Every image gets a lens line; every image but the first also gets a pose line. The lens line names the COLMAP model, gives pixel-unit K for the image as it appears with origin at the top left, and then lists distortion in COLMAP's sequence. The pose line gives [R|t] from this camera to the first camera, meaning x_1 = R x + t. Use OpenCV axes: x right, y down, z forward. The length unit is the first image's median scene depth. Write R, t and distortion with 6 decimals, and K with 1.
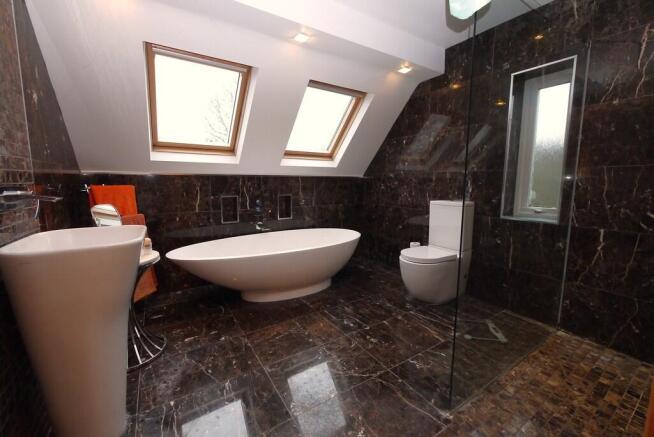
lens RADIAL K [[273.9, 0, 327.0], [0, 273.9, 218.5], [0, 0, 1]] dist [-0.019419, 0.001295]
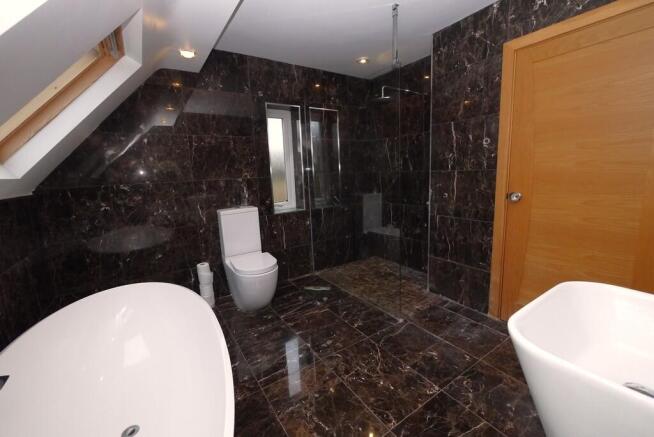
lens RADIAL K [[273.9, 0, 327.0], [0, 273.9, 218.5], [0, 0, 1]] dist [-0.019419, 0.001295]
pose [[-0.040767, -0.168203, 0.984909, -0.699199], [0.177165, 0.968892, 0.172801, -0.175429], [-0.983336, 0.181536, -0.009699, 0.835892]]
